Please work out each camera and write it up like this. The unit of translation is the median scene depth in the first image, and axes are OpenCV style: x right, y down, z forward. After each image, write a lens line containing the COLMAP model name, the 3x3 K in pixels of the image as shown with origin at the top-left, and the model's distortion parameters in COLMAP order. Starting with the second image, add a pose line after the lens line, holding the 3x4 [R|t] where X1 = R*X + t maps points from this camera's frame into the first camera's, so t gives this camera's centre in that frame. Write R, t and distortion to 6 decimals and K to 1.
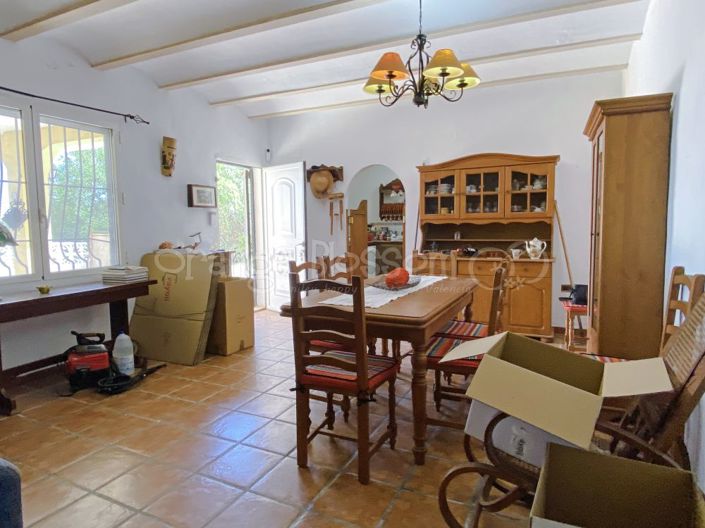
lens RADIAL K [[432.8, 0, 360.9], [0, 432.8, 254.1], [0, 0, 1]] dist [0.025830, -0.031336]
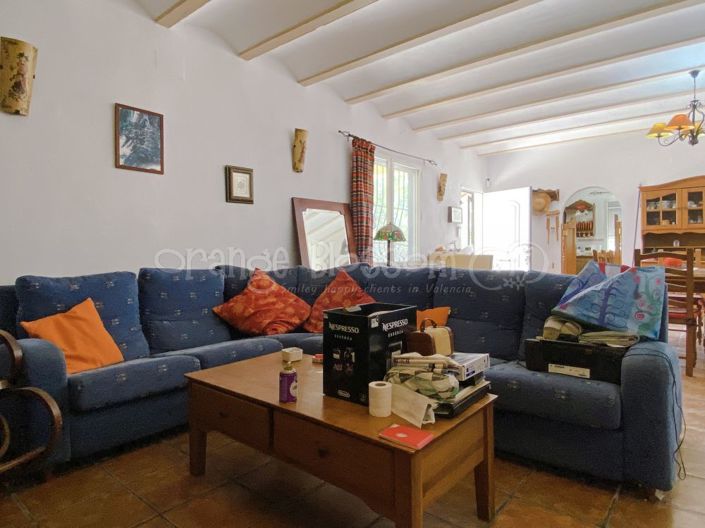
lens RADIAL K [[432.8, 0, 348.2], [0, 432.8, 258.8], [0, 0, 1]] dist [0.025830, -0.031336]
pose [[0.966125, 0.008387, -0.257938, -0.375275], [-0.022006, 0.998509, -0.049957, 0.087938], [0.257134, 0.053941, 0.964869, -0.429735]]
